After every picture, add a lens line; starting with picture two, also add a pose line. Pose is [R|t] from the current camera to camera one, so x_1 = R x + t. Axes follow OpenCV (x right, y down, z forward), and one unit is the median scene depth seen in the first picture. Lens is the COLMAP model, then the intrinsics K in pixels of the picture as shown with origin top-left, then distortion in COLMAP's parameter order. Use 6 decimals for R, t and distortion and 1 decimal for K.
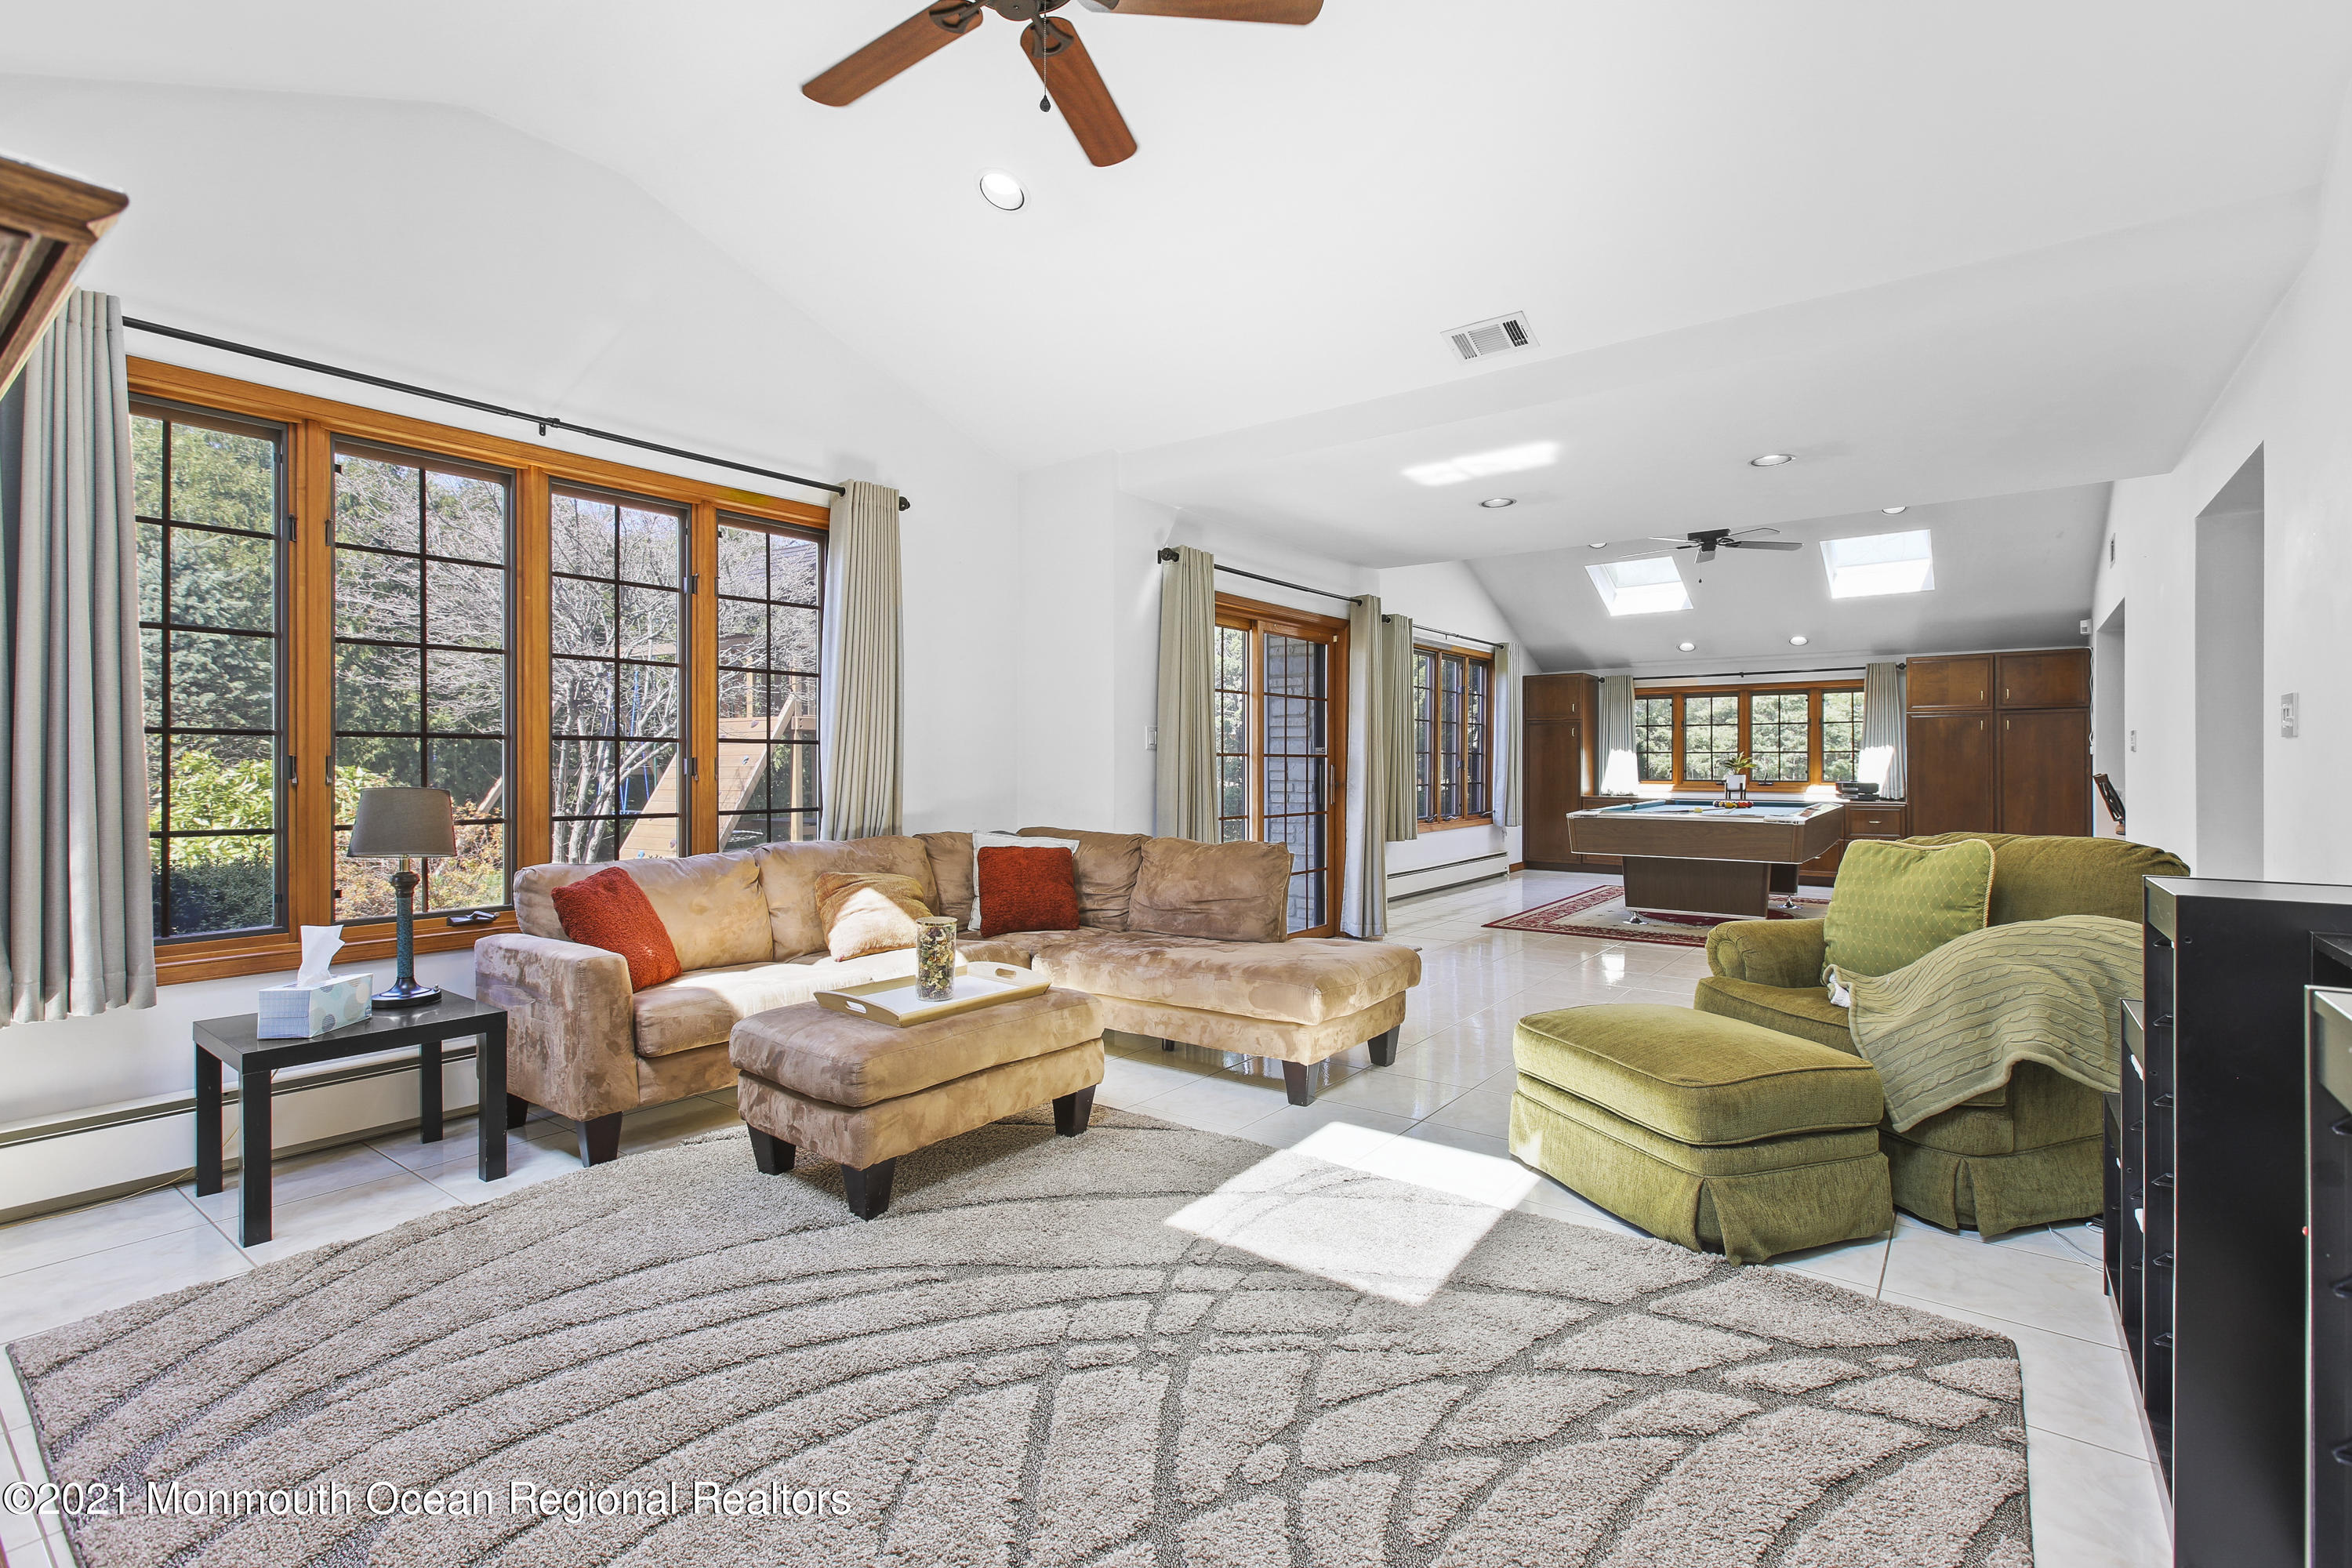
lens RADIAL K [[1076.8, 0, 1185.4], [0, 1076.8, 772.0], [0, 0, 1]] dist [-0.002616, 0.000303]
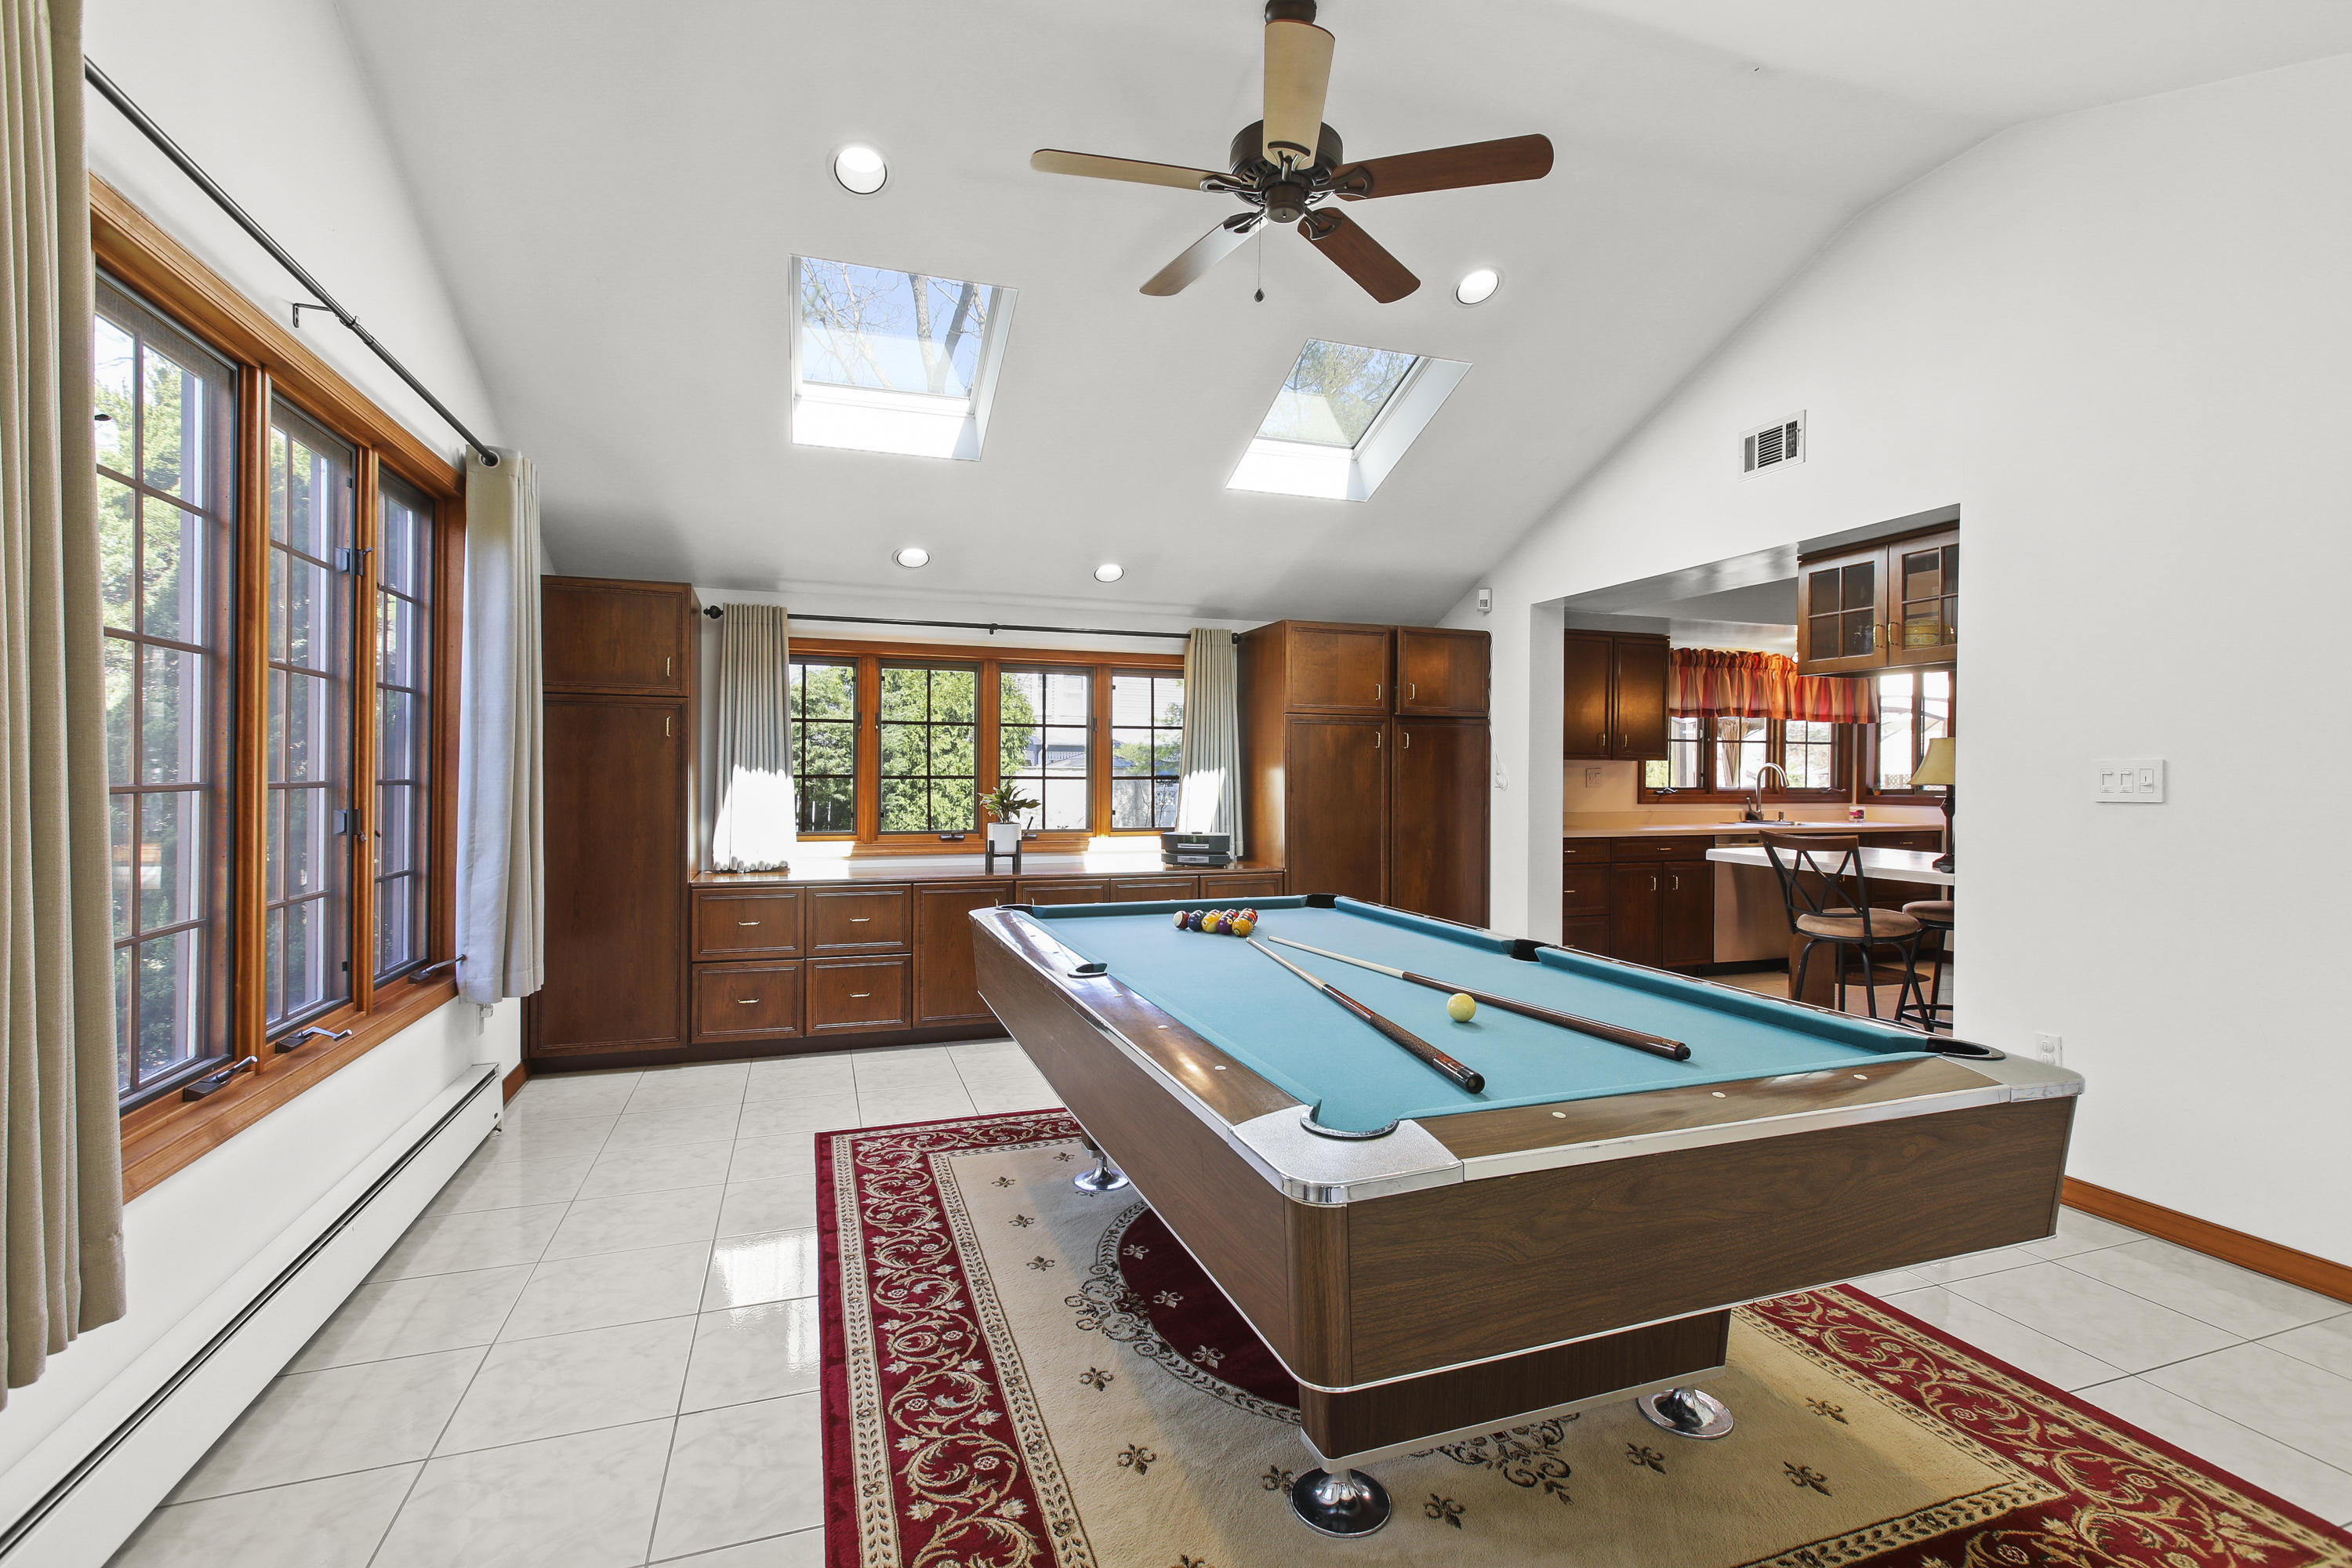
lens RADIAL K [[1076.8, 0, 1191.1], [0, 1076.8, 777.7], [0, 0, 1]] dist [-0.002616, 0.000303]
pose [[0.559280, 0.002090, 0.828976, 0.138017], [-0.001626, 0.999998, -0.001424, -0.017631], [-0.828977, -0.000552, 0.559282, 0.627744]]
